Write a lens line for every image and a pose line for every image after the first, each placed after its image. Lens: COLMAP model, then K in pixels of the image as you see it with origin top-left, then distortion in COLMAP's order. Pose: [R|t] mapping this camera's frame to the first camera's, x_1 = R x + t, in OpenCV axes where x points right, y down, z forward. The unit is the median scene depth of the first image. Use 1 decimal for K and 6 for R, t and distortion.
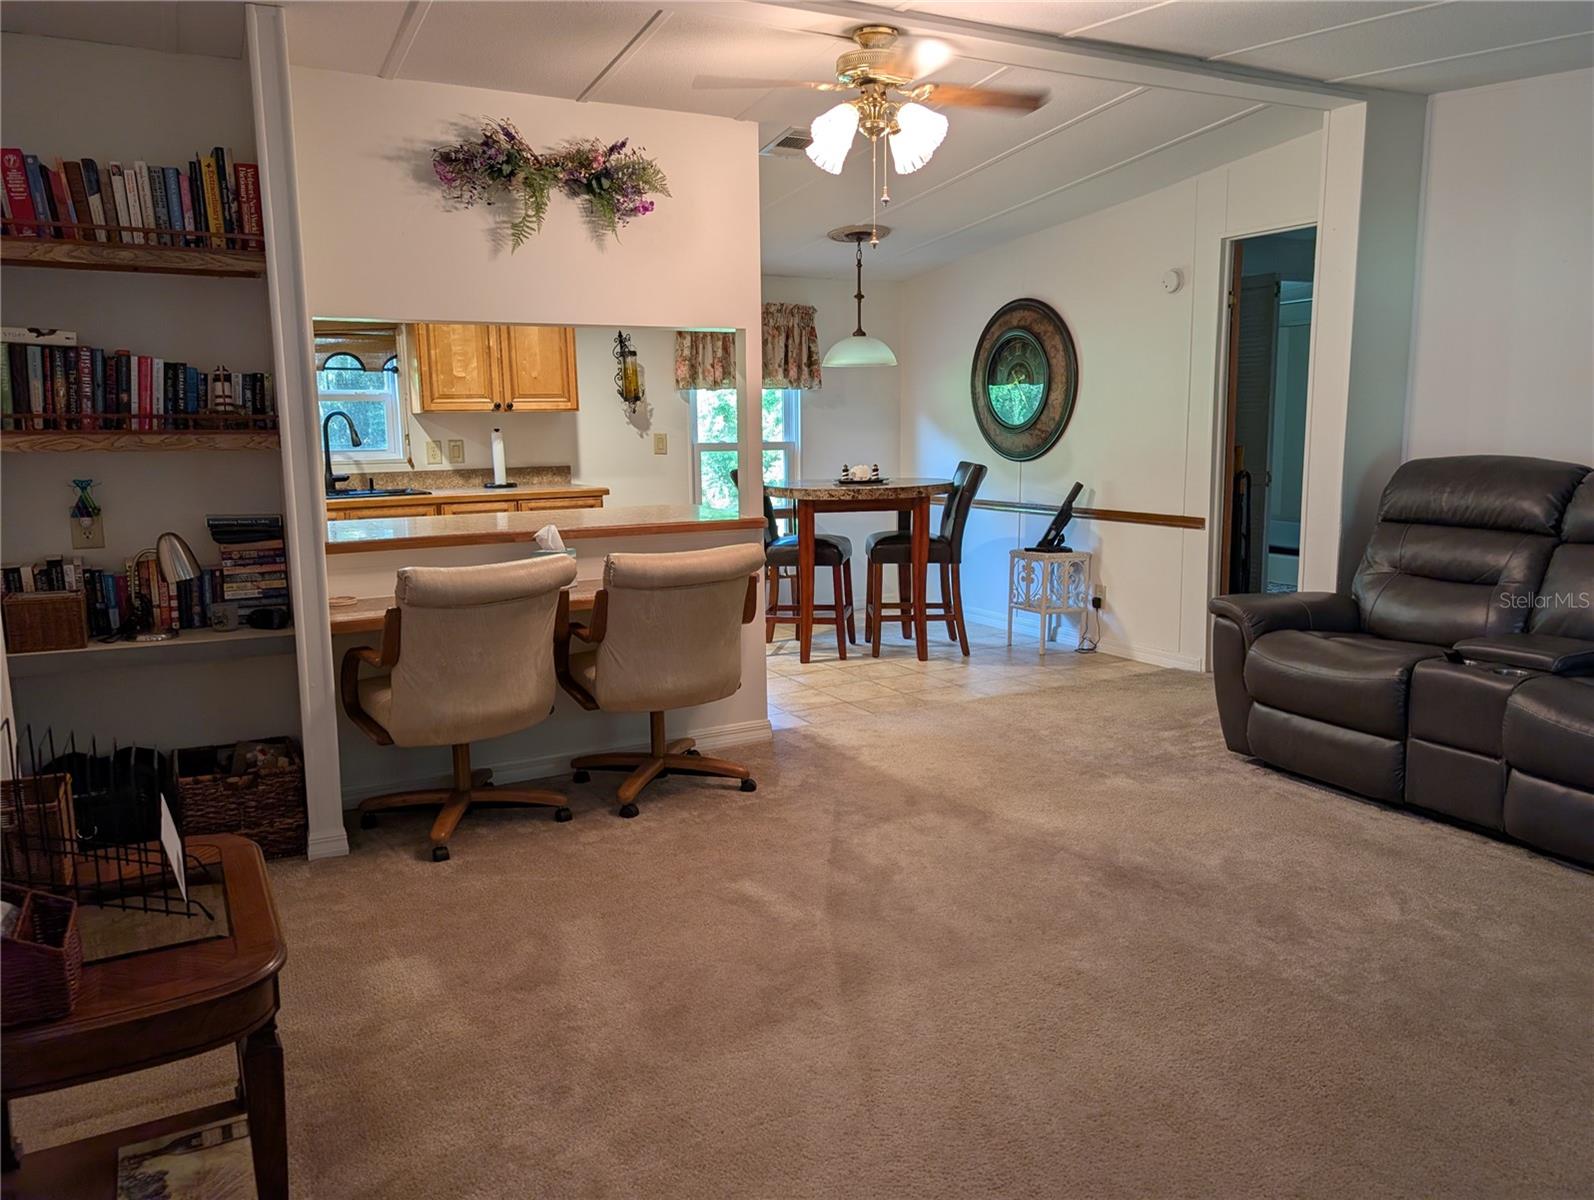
lens RADIAL K [[1148.1, 0, 793.4], [0, 1148.1, 590.2], [0, 0, 1]] dist [0.035420, -0.031826]
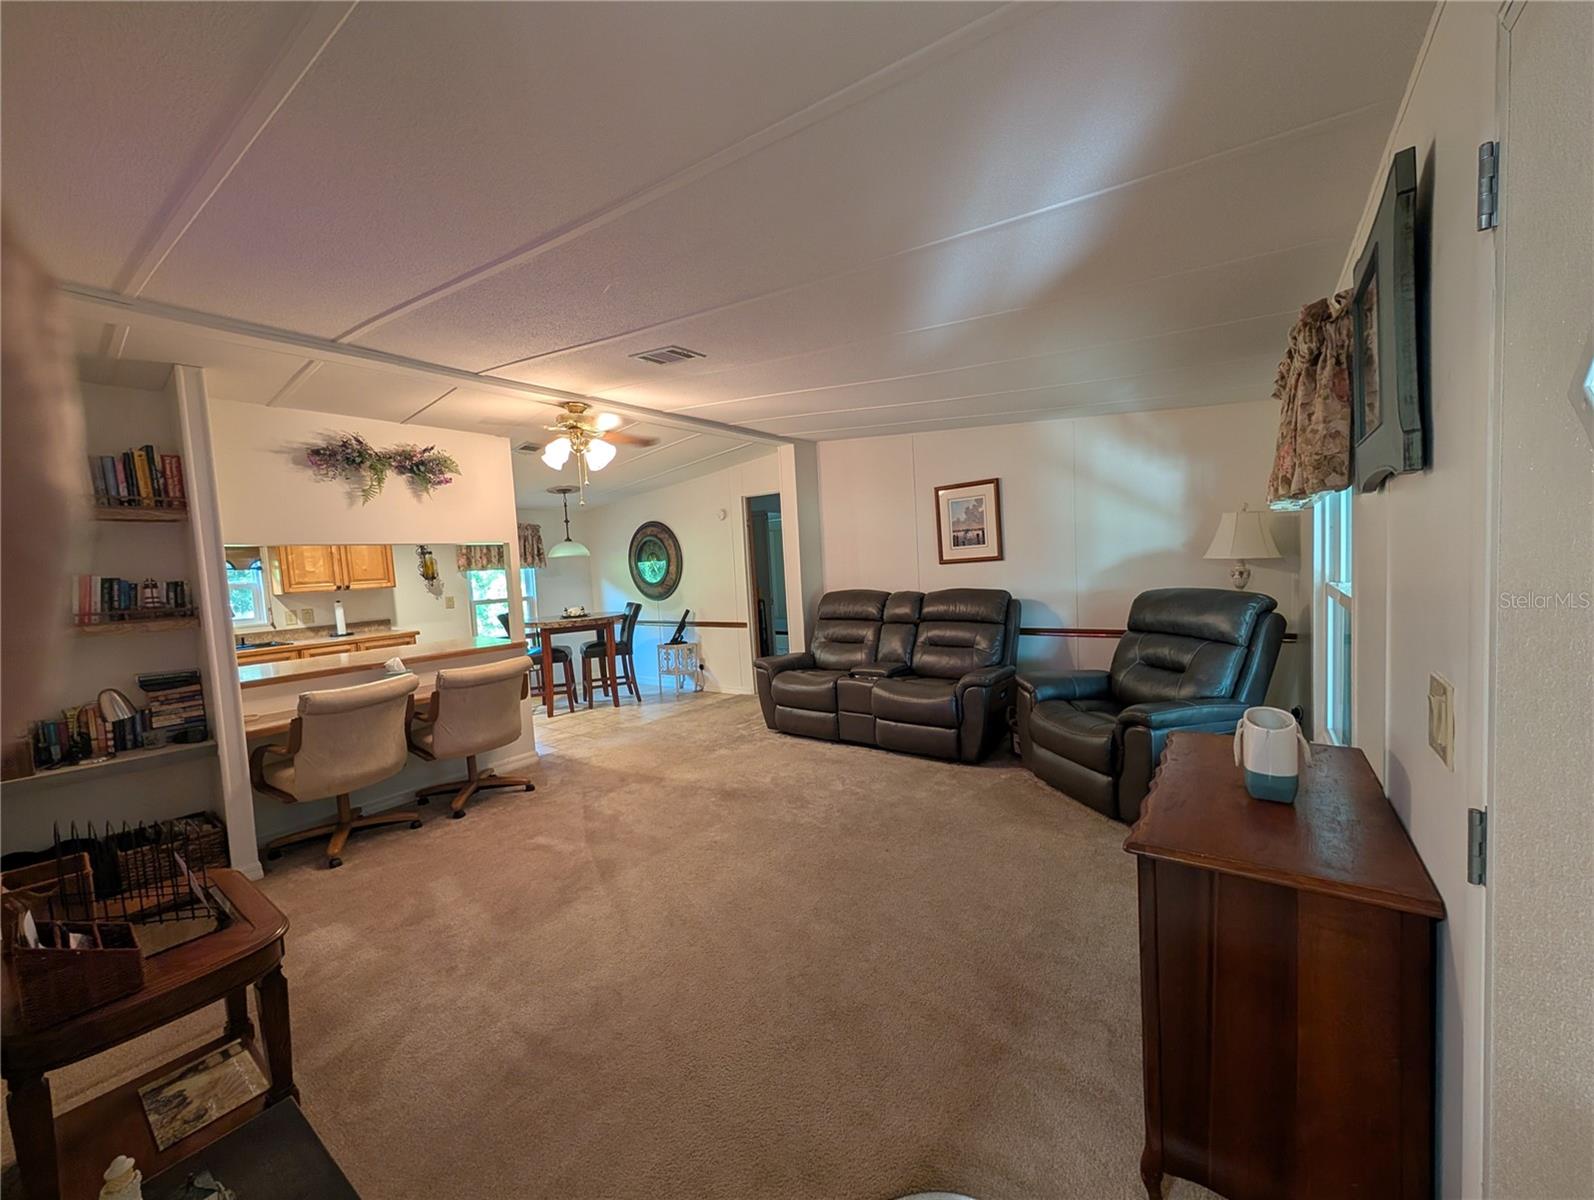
lens RADIAL K [[600.5, 0, 797.0], [0, 600.5, 604.1], [0, 0, 1]] dist [0.002030, -0.000607]
pose [[0.906020, -0.063889, 0.418385, -0.037674], [0.103434, 0.991990, -0.072508, -0.008346], [-0.410401, 0.108969, 0.905371, -0.085876]]
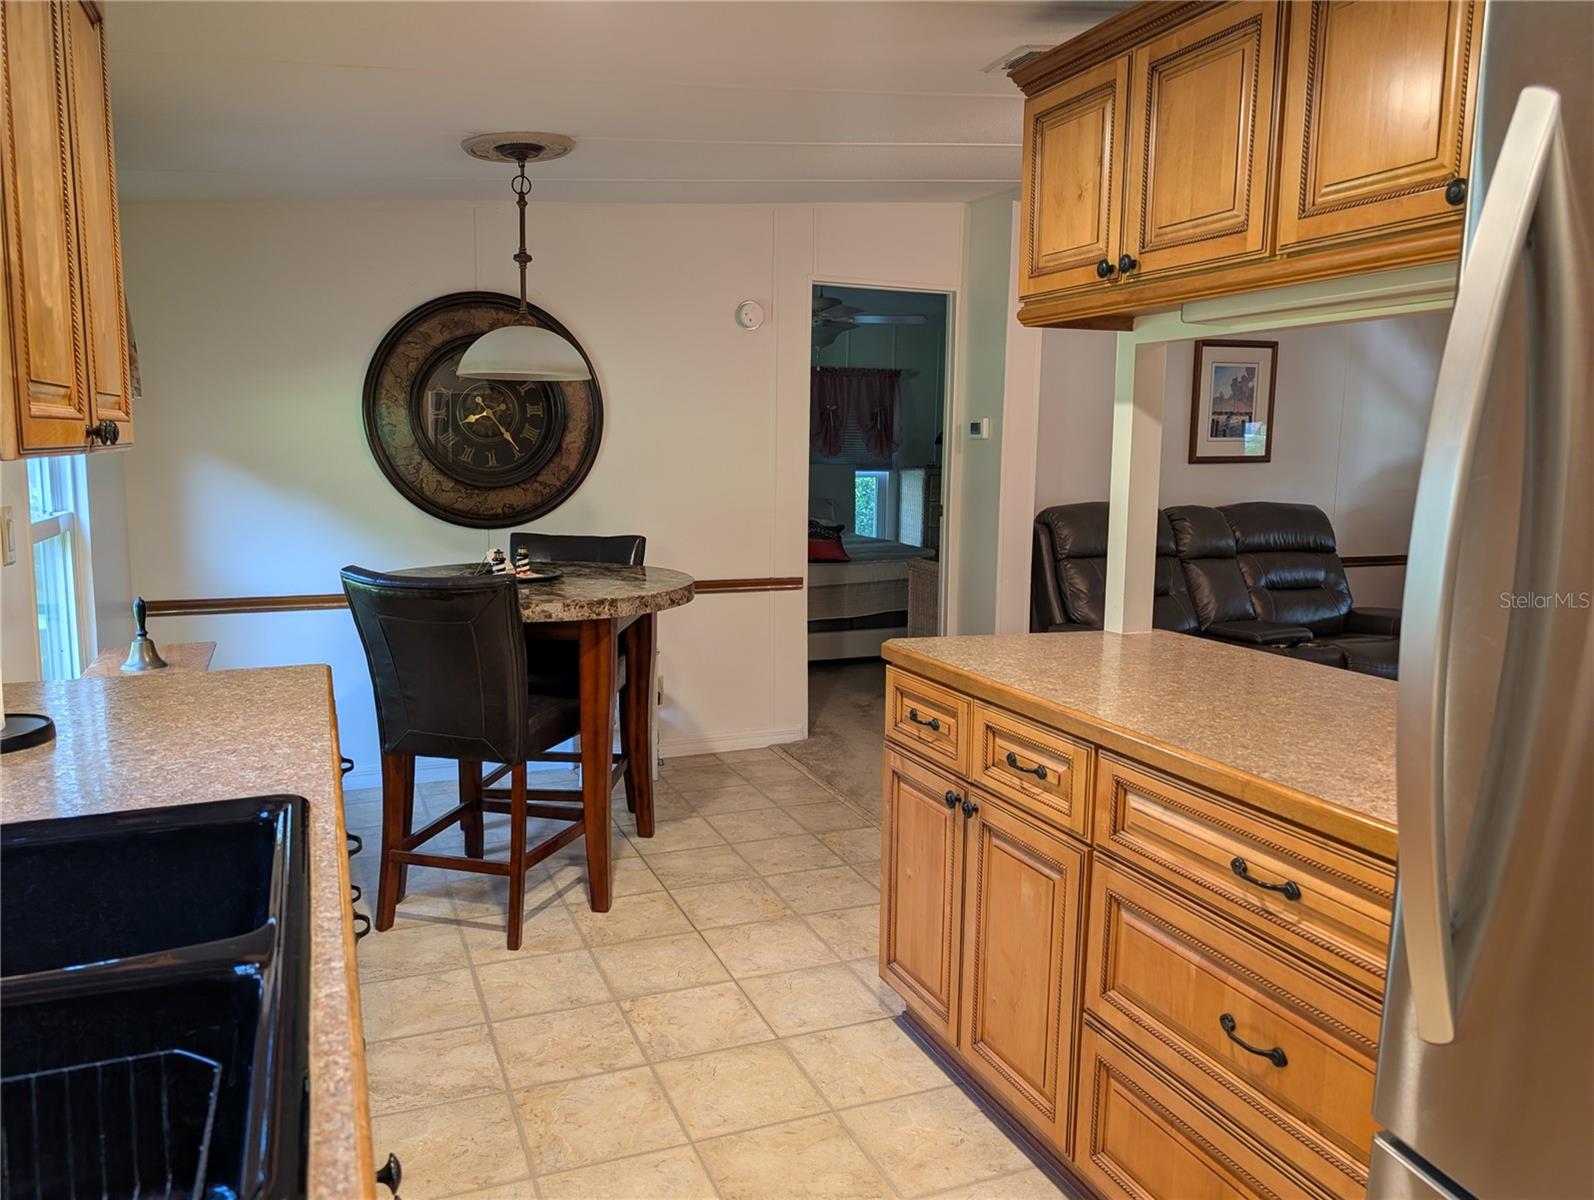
lens RADIAL K [[1148.1, 0, 792.0], [0, 1148.1, 601.6], [0, 0, 1]] dist [0.035420, -0.031826]
pose [[0.094583, -0.115669, 0.988774, -0.823016], [0.136710, 0.985326, 0.102189, -0.201057], [-0.986085, 0.125510, 0.109008, 1.312330]]
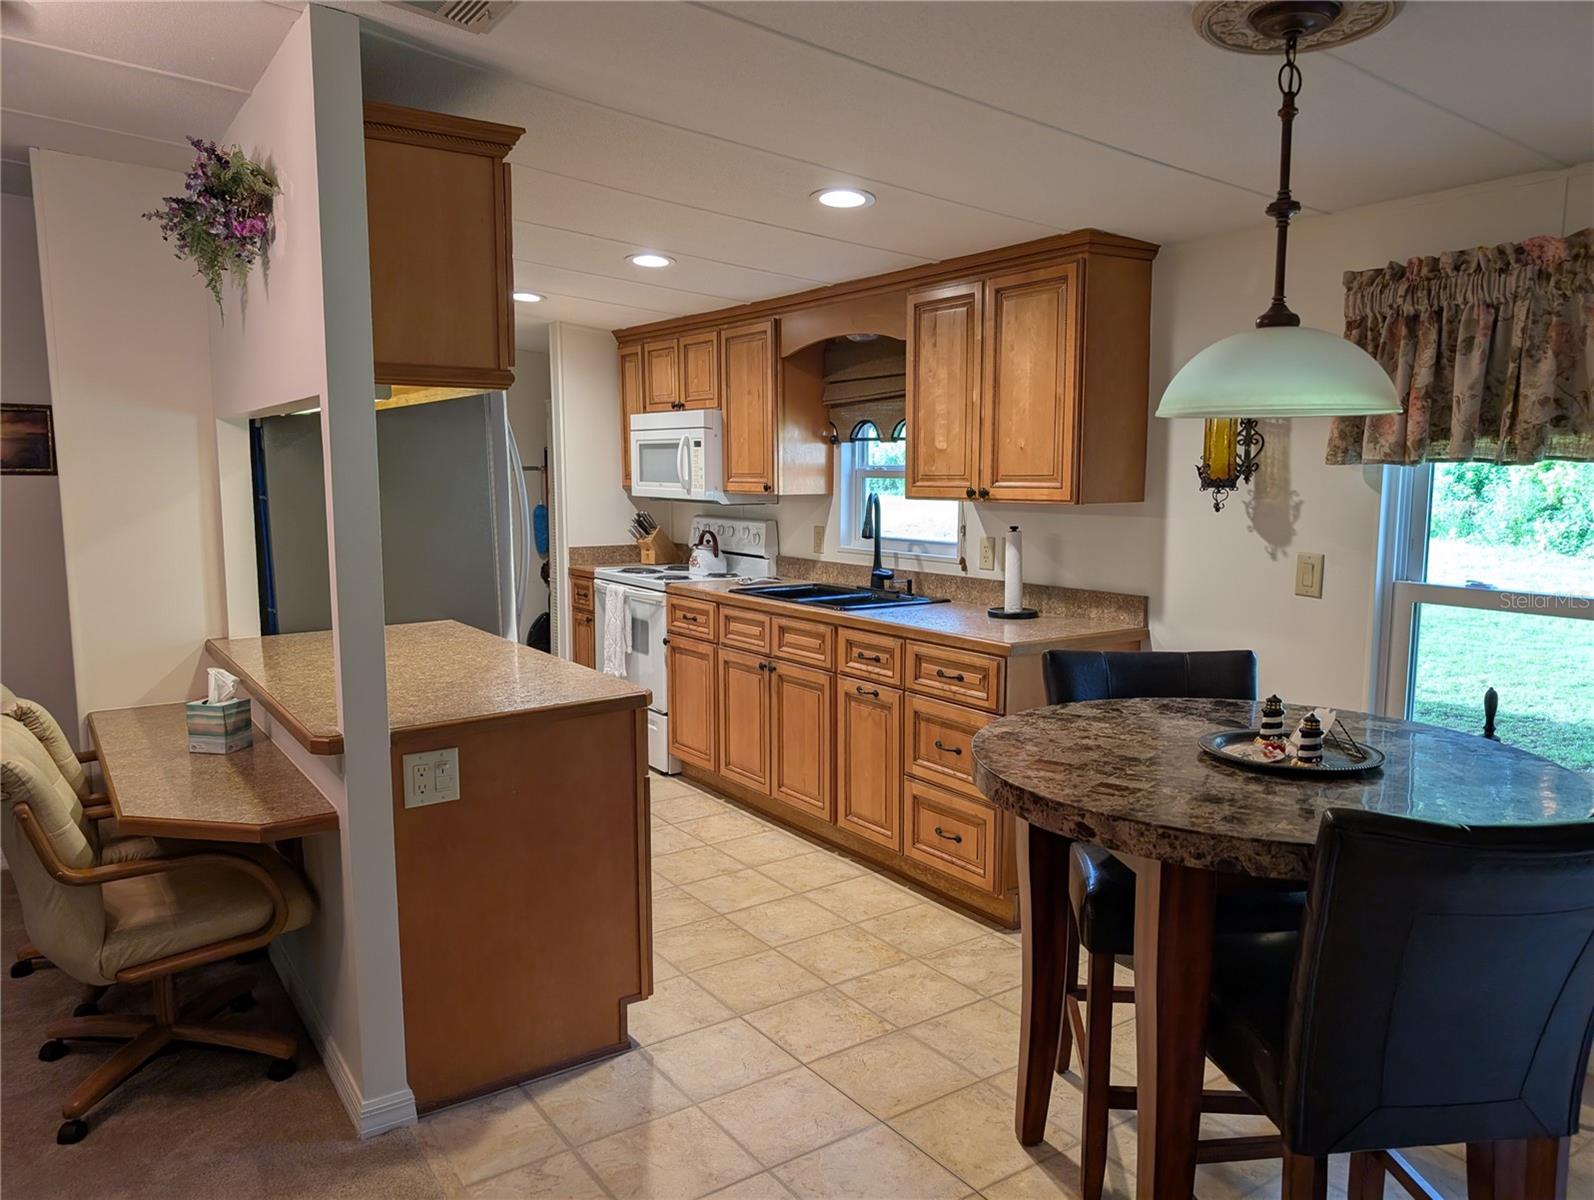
lens RADIAL K [[1148.1, 0, 794.5], [0, 1148.1, 608.8], [0, 0, 1]] dist [0.035420, -0.031826]
pose [[0.107124, 0.139038, -0.984476, 0.614982], [-0.145218, 0.981743, 0.122850, -0.257987], [0.983583, 0.129804, 0.125359, 1.328784]]
